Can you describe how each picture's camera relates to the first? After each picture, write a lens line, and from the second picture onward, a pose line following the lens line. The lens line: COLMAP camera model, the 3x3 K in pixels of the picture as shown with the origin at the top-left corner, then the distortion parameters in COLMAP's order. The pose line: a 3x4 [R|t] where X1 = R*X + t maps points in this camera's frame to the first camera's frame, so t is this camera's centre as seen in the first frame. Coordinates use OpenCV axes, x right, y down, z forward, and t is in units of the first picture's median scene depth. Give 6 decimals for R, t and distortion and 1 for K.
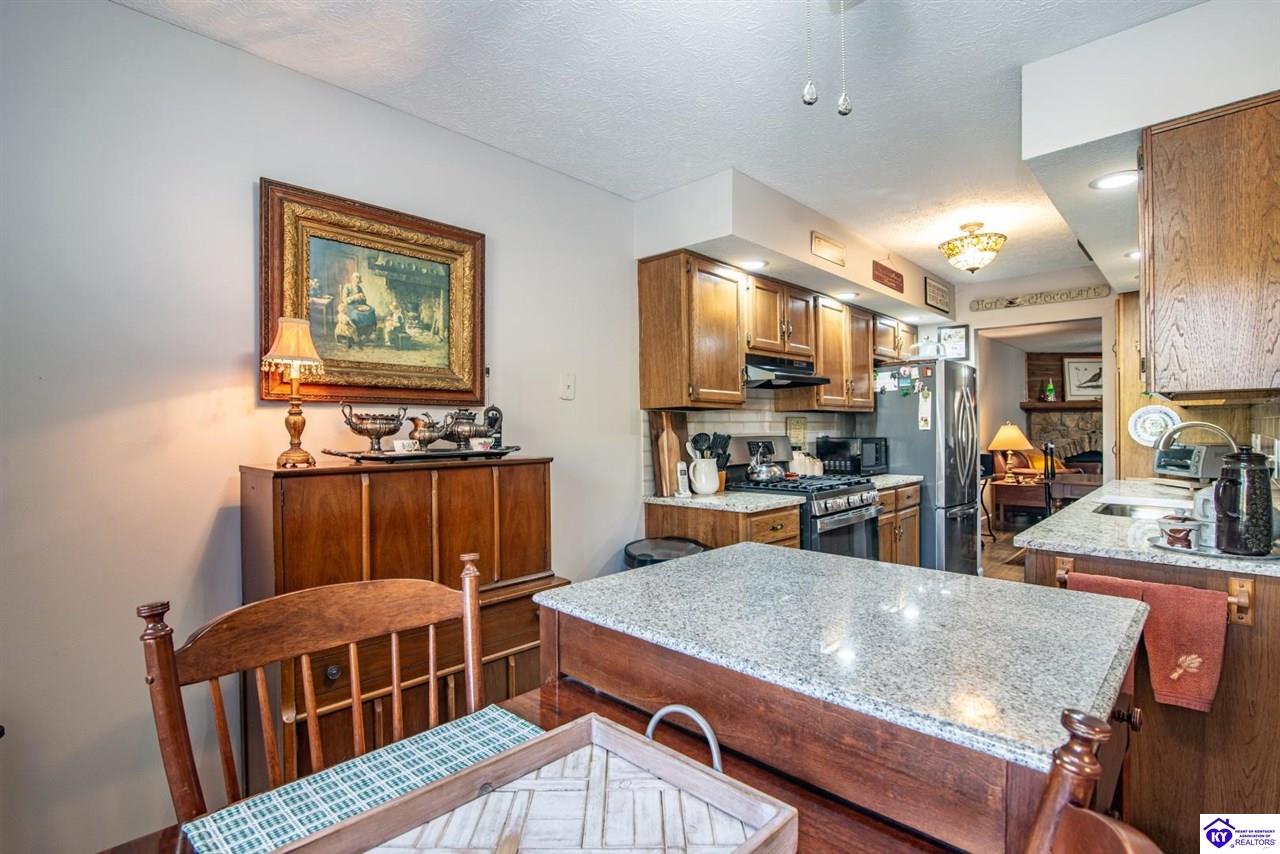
lens RADIAL K [[599.8, 0, 624.3], [0, 599.8, 433.1], [0, 0, 1]] dist [-0.018068, 0.002960]
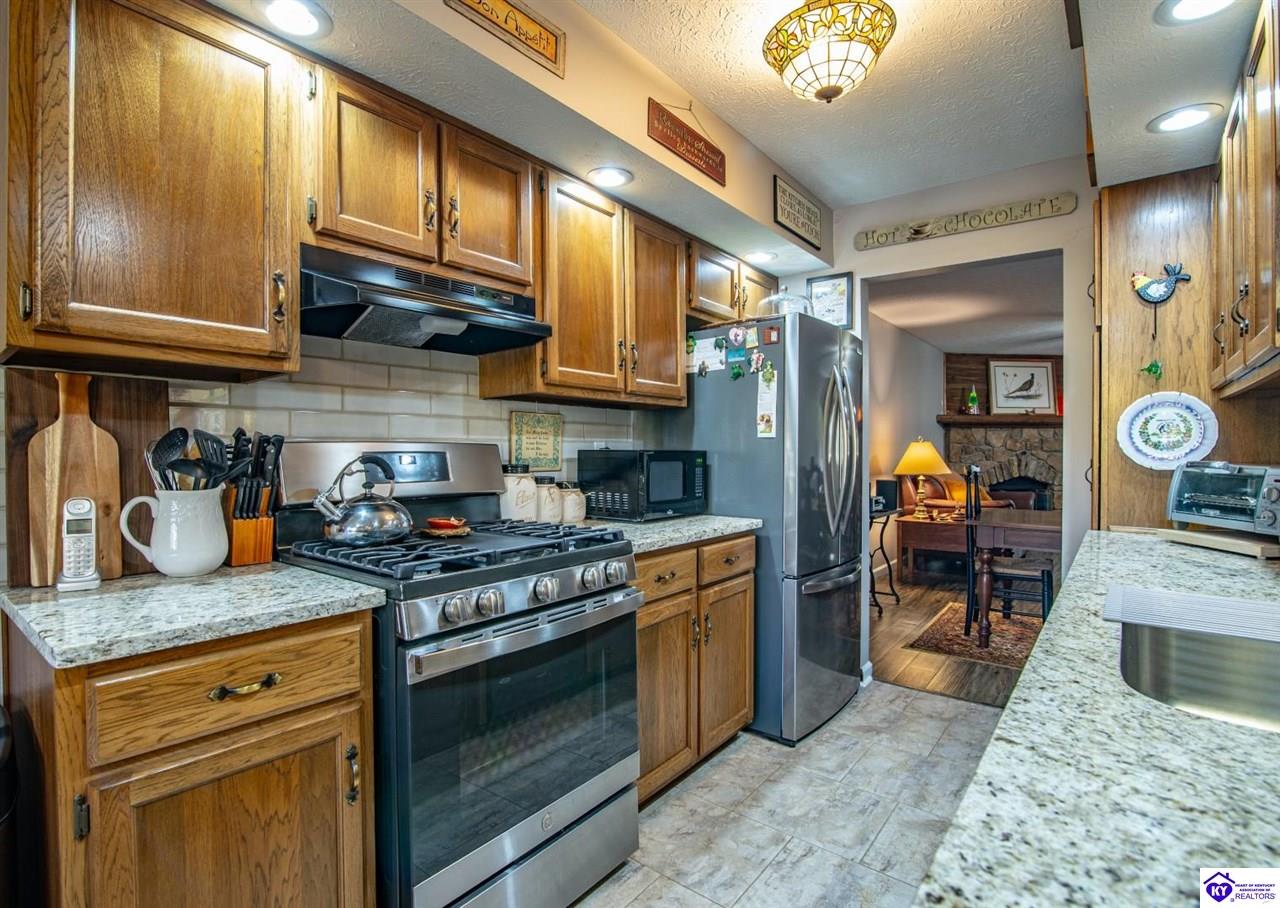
lens RADIAL K [[627.8, 0, 607.9], [0, 627.8, 457.2], [0, 0, 1]] dist [-0.015897, 0.000527]
pose [[0.995342, 0.008637, 0.096020, 0.377440], [-0.008938, 0.999956, 0.002708, 0.015694], [-0.095992, -0.003554, 0.995376, 0.539310]]
